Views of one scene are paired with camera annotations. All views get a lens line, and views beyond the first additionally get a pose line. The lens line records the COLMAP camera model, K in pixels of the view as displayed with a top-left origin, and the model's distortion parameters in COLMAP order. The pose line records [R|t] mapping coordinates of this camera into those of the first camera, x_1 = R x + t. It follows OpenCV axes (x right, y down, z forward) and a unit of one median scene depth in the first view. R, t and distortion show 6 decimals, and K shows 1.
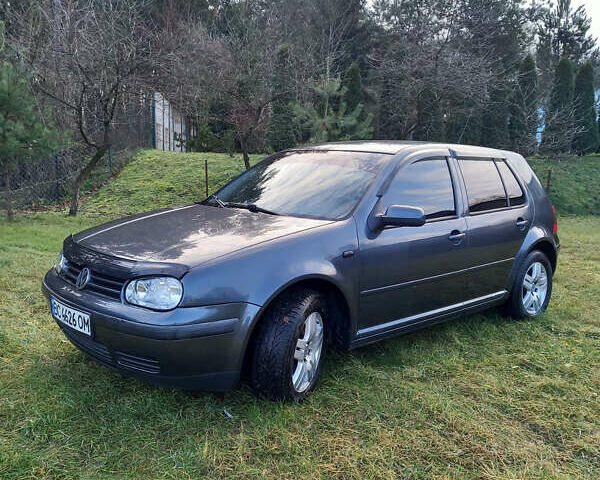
lens RADIAL K [[595.1, 0, 291.6], [0, 595.1, 231.2], [0, 0, 1]] dist [0.047054, 0.000000]
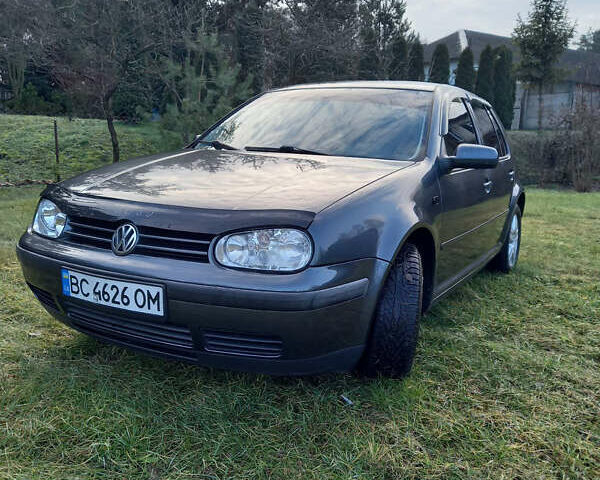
lens RADIAL K [[595.1, 0, 304.5], [0, 595.1, 239.8], [0, 0, 1]] dist [0.047054, 0.000000]
pose [[0.947429, -0.040445, 0.317401, -0.347634], [0.023170, 0.998047, 0.058015, 0.040640], [-0.319128, -0.047611, 0.946515, 0.242041]]
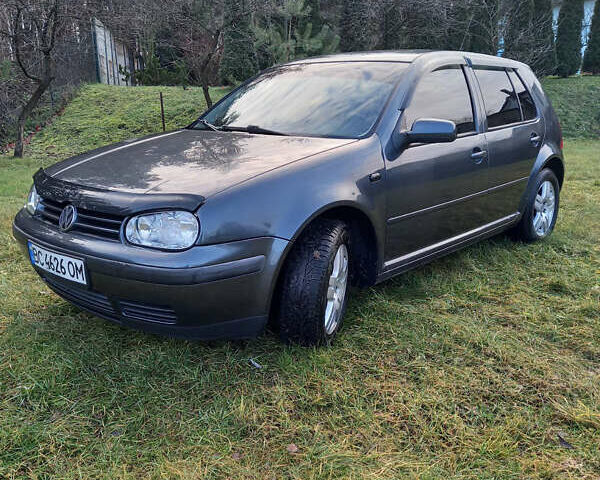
lens RADIAL K [[595.1, 0, 296.4], [0, 595.1, 239.3], [0, 0, 1]] dist [0.047054, 0.000000]
pose [[0.995183, -0.050244, 0.084183, -0.095786], [0.039928, 0.991967, 0.120031, 0.019505], [-0.089537, -0.116091, 0.989195, 0.131745]]
